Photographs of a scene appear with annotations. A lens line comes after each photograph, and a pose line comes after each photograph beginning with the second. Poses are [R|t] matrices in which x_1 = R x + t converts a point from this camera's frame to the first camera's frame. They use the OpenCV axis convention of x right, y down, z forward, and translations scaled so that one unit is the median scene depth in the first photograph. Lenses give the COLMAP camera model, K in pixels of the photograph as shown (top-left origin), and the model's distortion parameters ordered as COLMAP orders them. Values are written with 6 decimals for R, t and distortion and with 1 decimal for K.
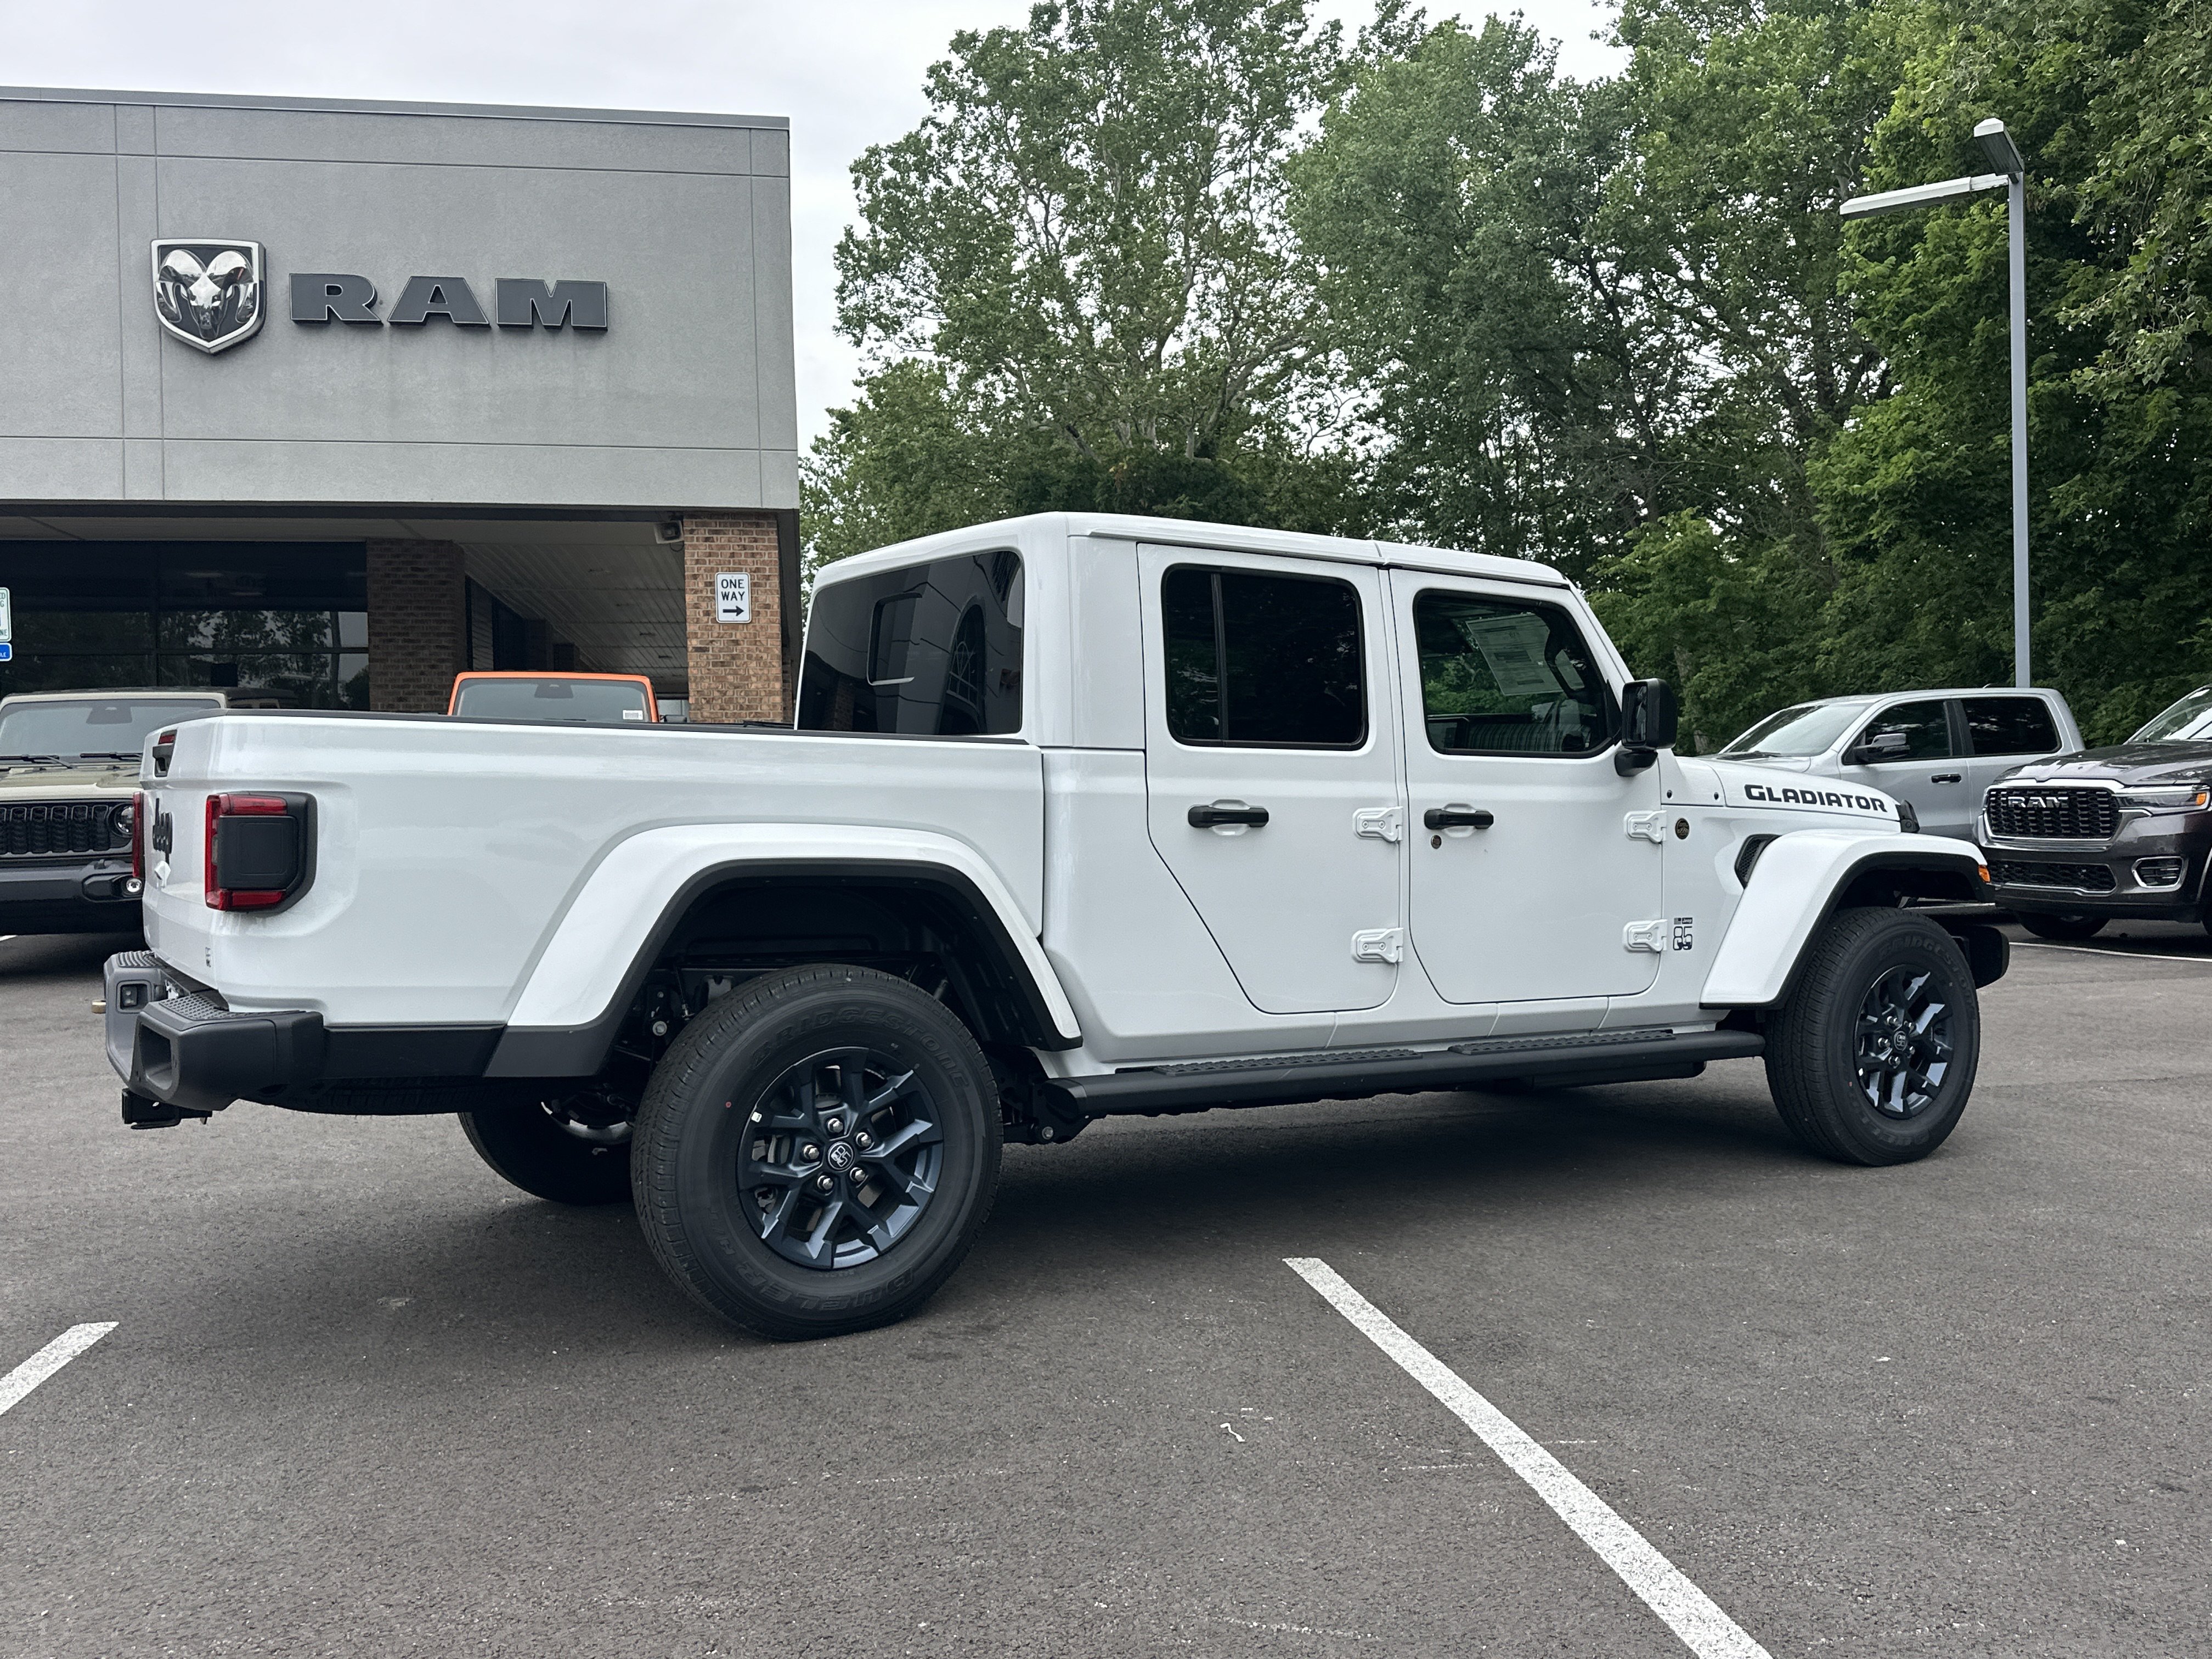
lens RADIAL K [[1938.7, 0, 1146.0], [0, 1938.7, 838.1], [0, 0, 1]] dist [0.130221, -0.244074]
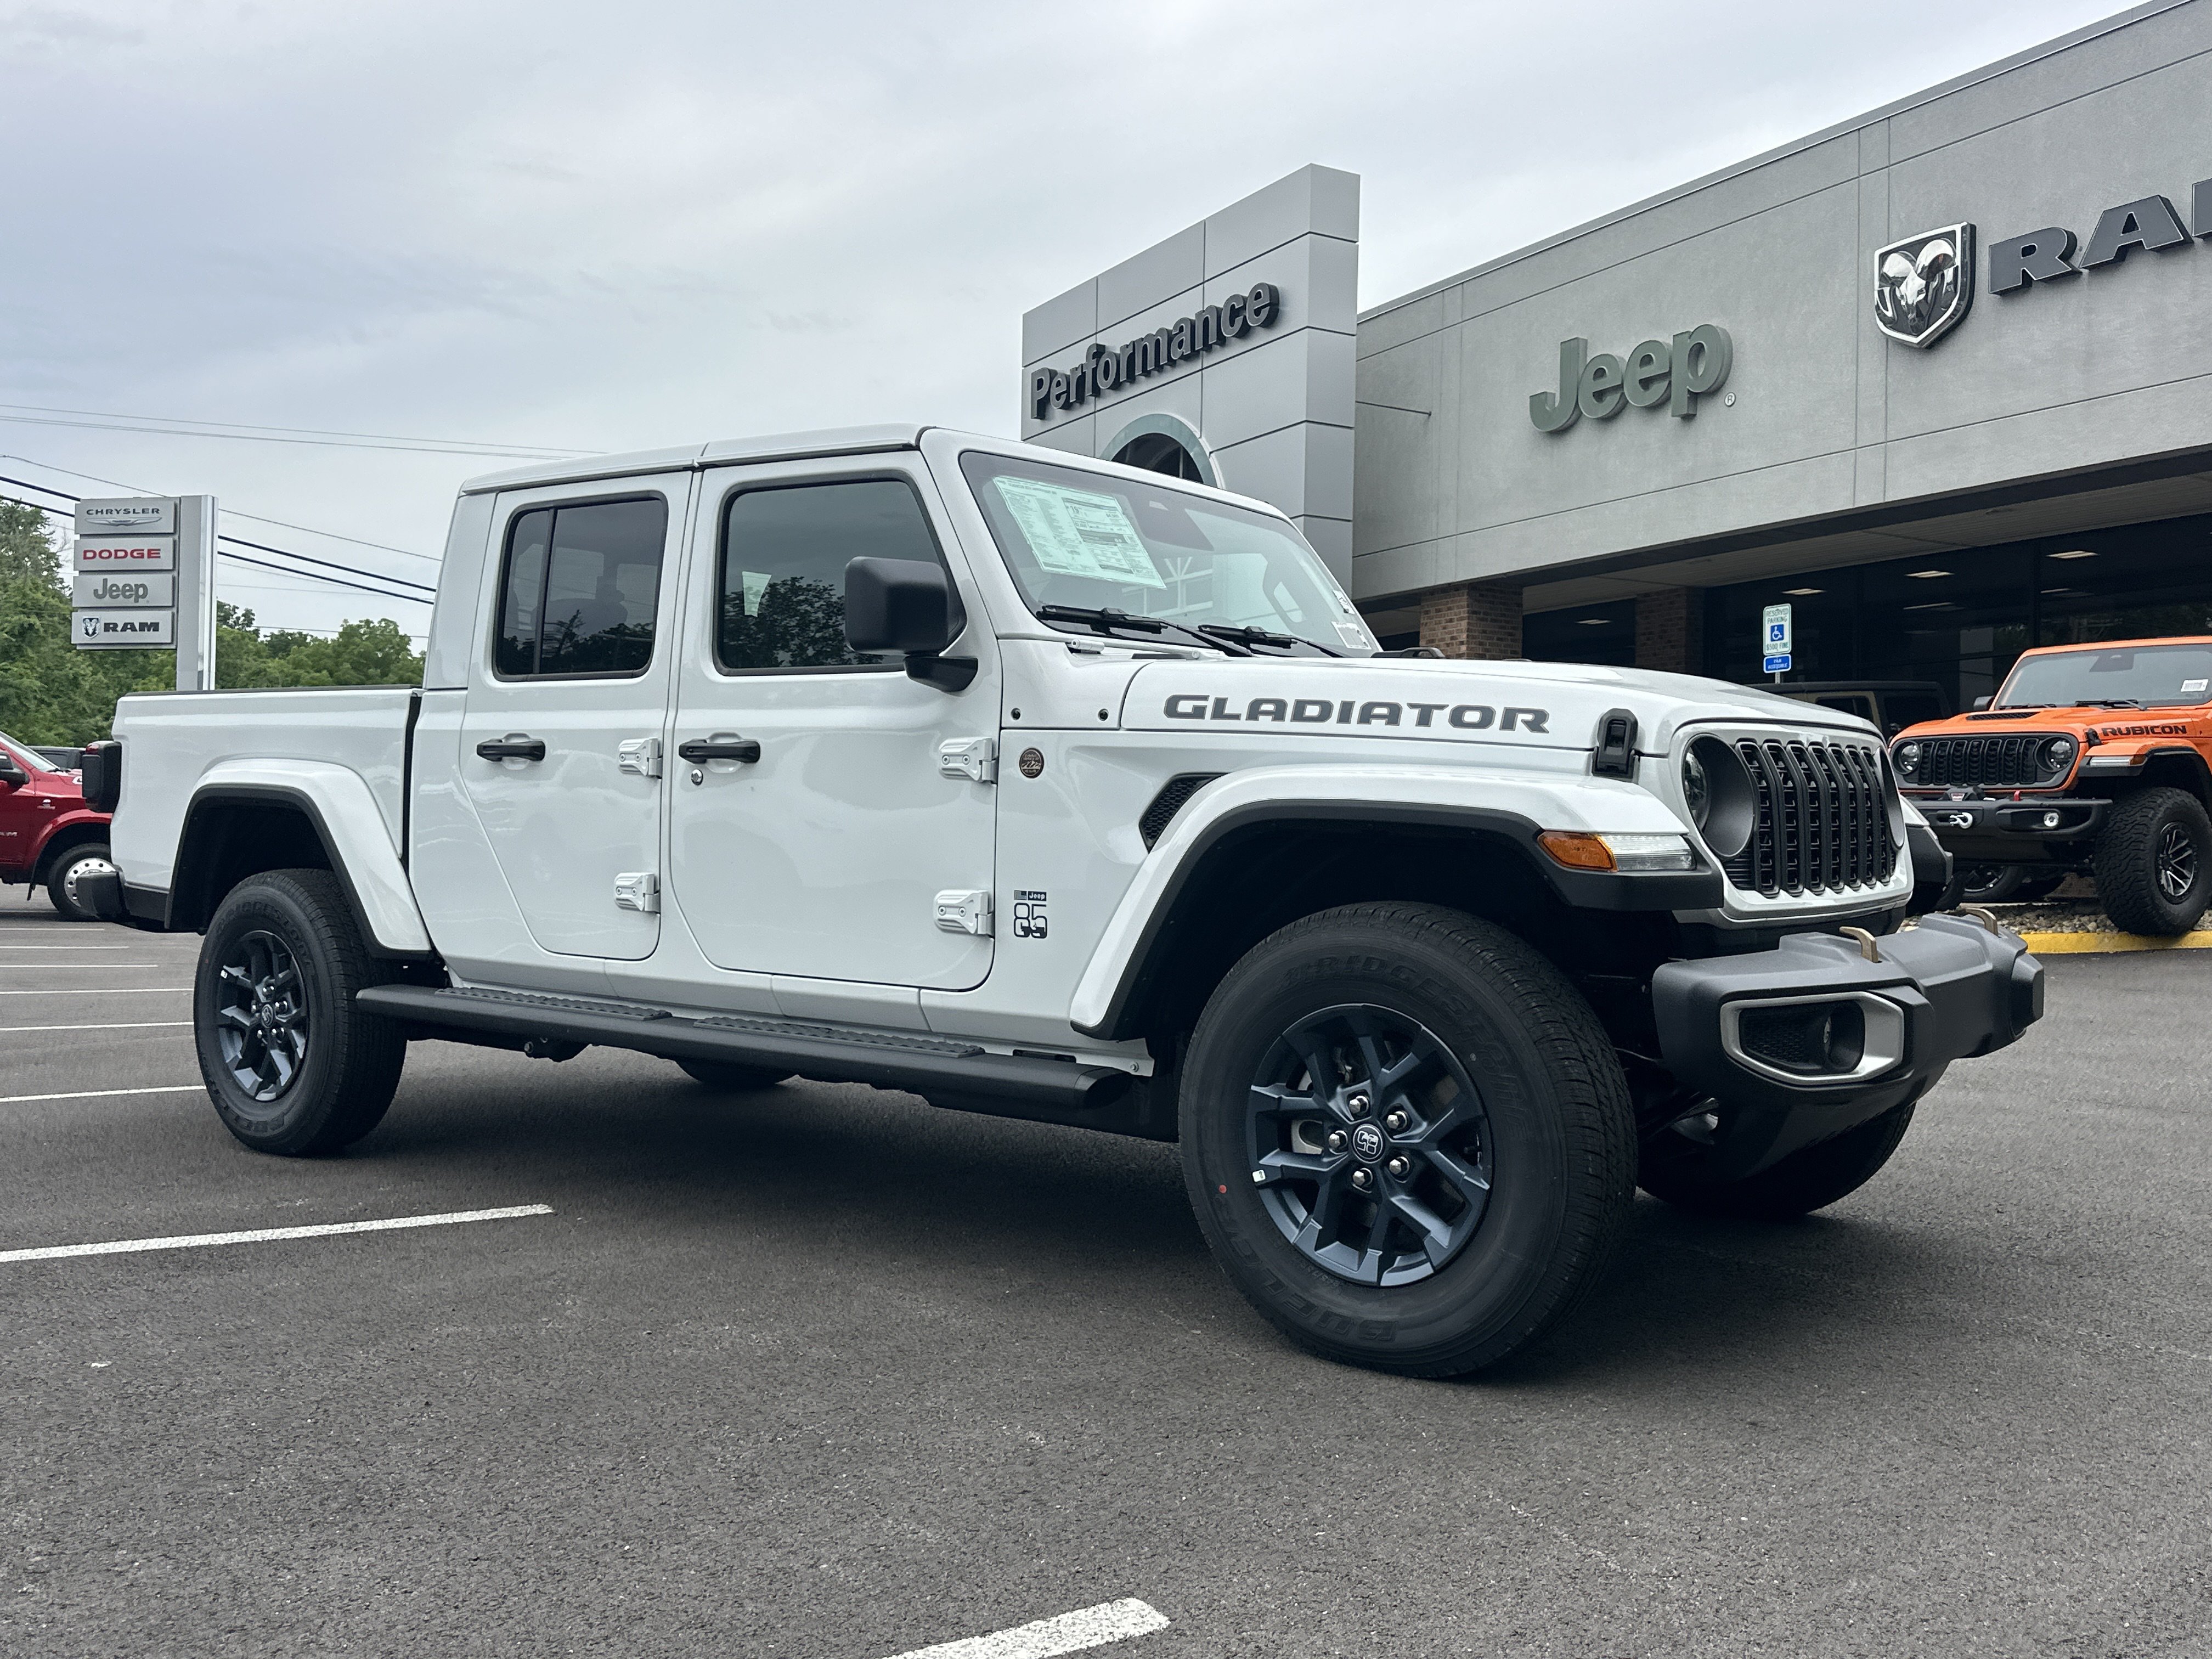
lens RADIAL K [[1928.2, 0, 1086.9], [0, 1928.2, 824.8], [0, 0, 1]] dist [0.130828, -0.210480]
pose [[0.331677, 0.008960, -0.943351, 0.313558], [-0.026215, 0.999656, 0.000278, 0.005500], [0.943029, 0.024638, 0.331797, 0.269565]]
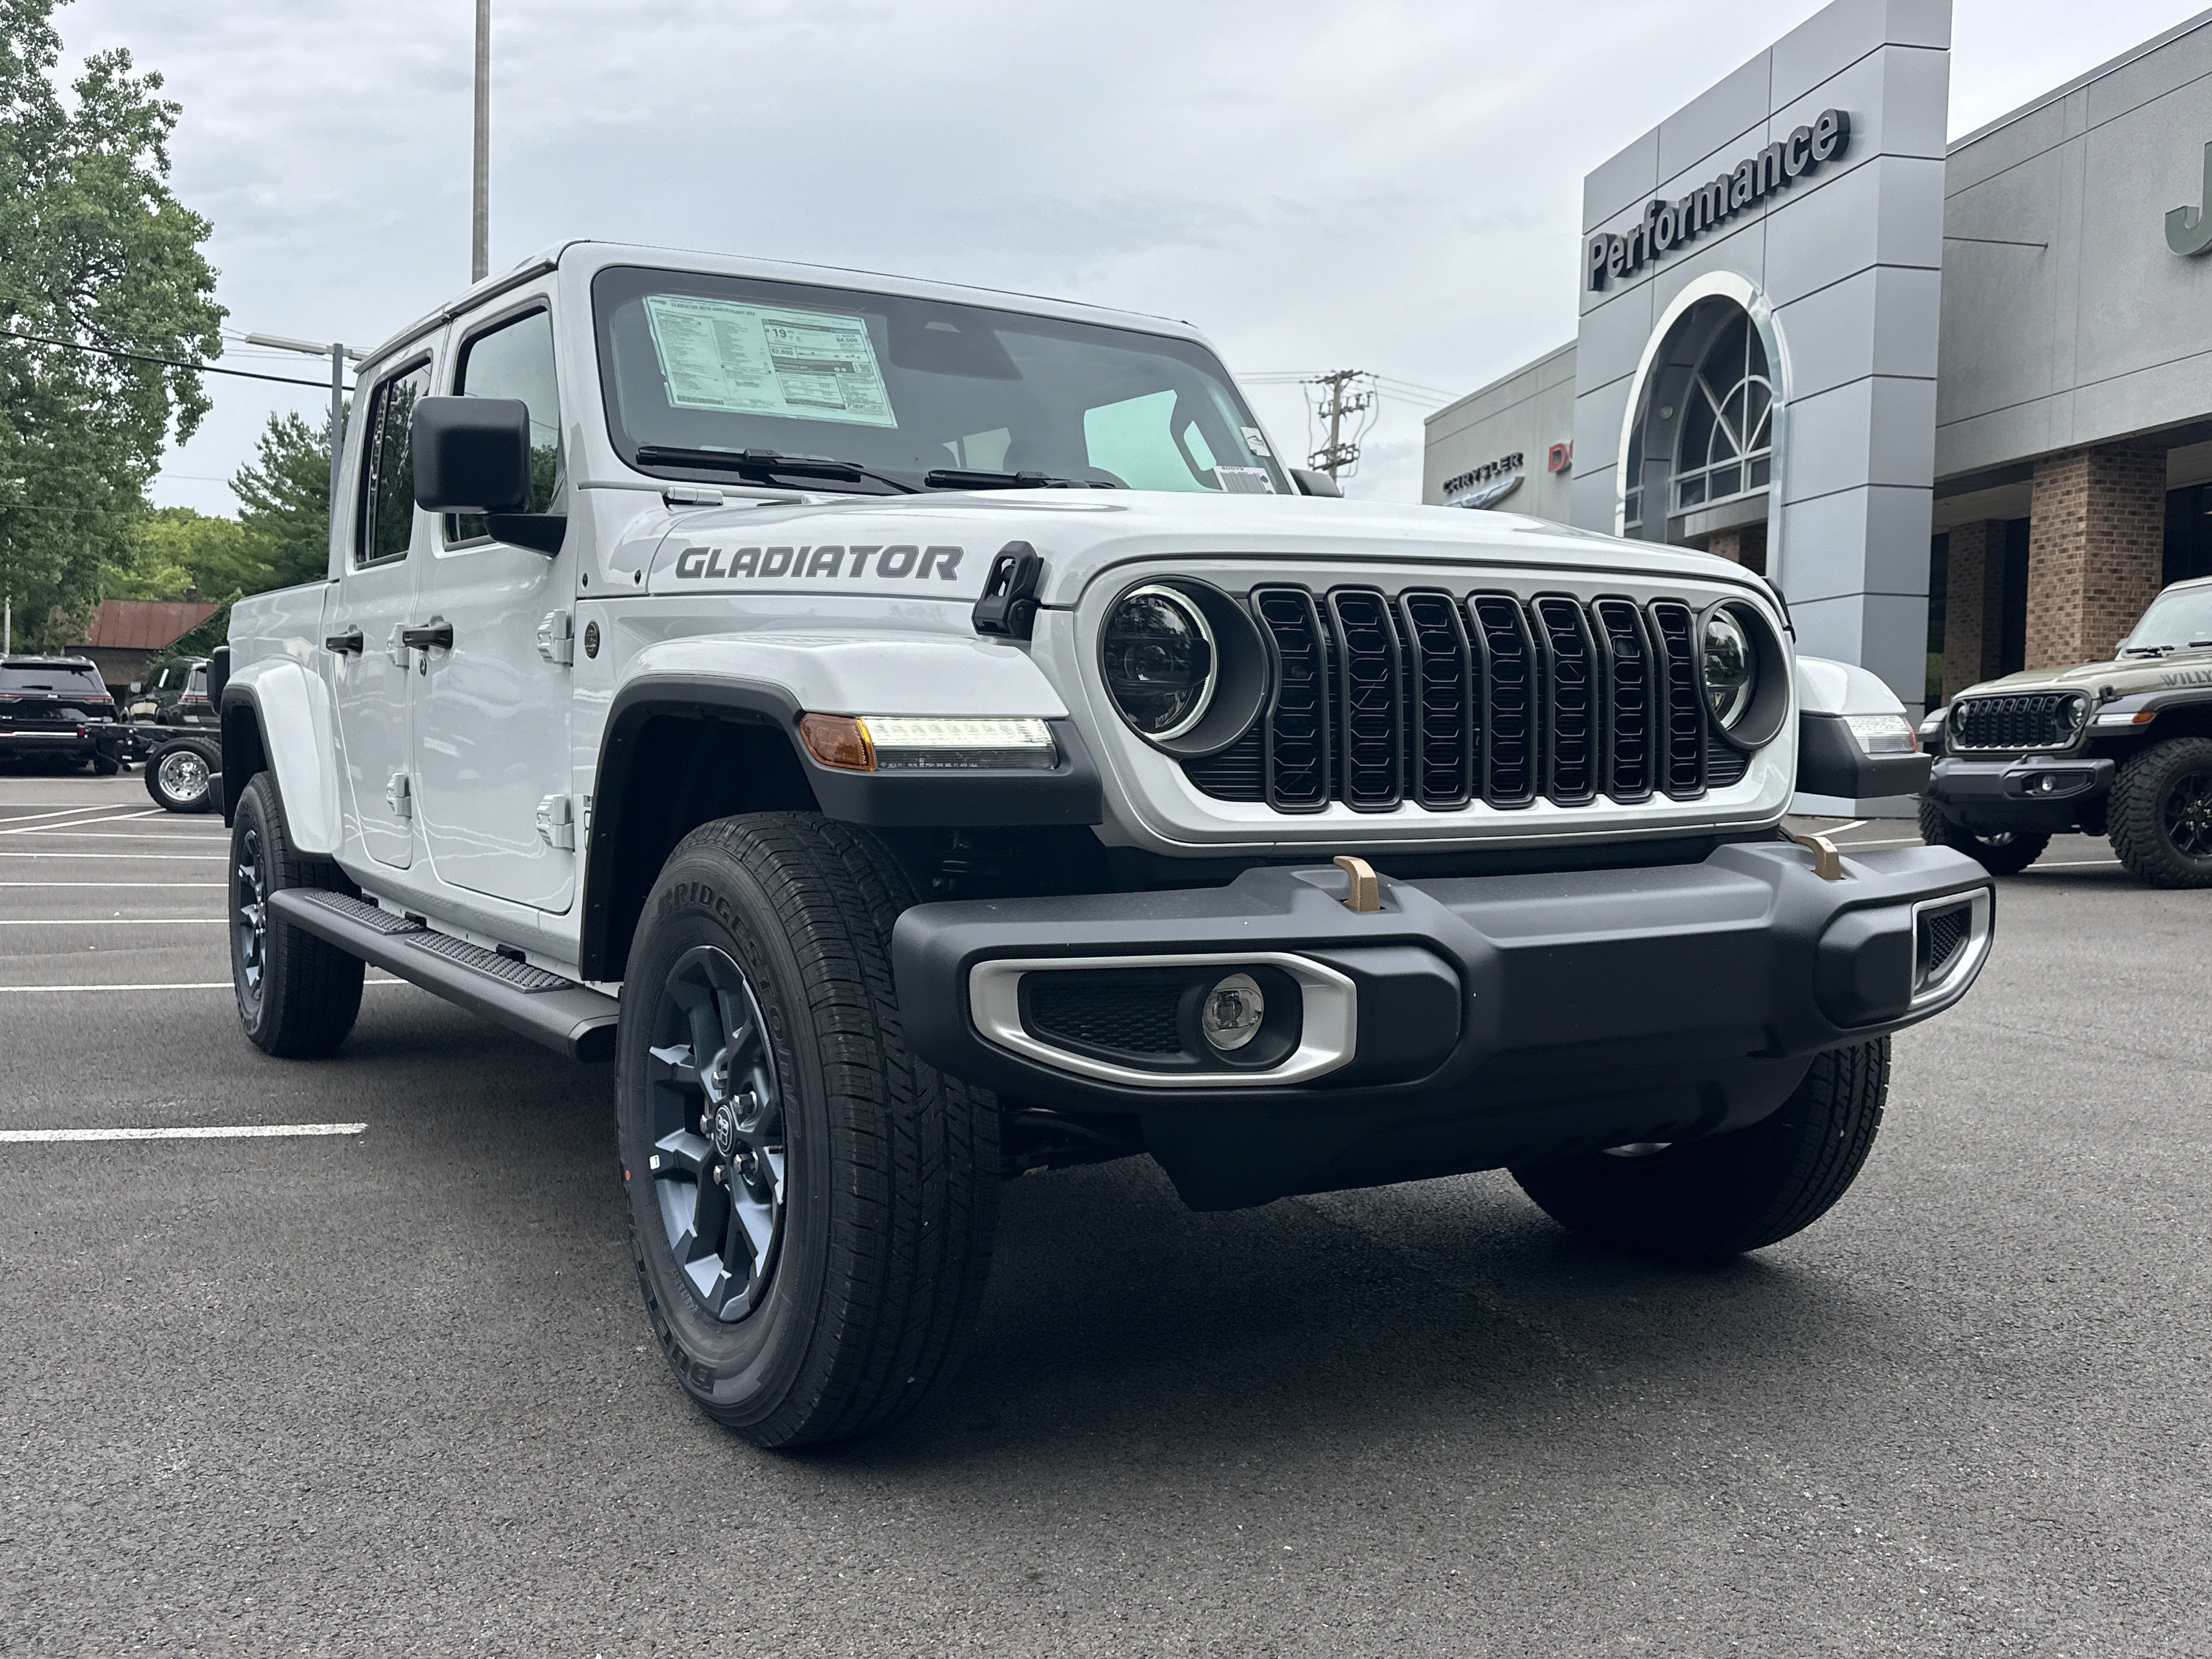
lens RADIAL K [[1950.8, 0, 1072.5], [0, 1950.8, 828.2], [0, 0, 1]] dist [0.067285, -0.113158]
pose [[-0.015259, 0.053281, -0.998463, 0.285744], [-0.025913, 0.998223, 0.053664, 0.005228], [0.999548, 0.026692, -0.013851, 0.390492]]
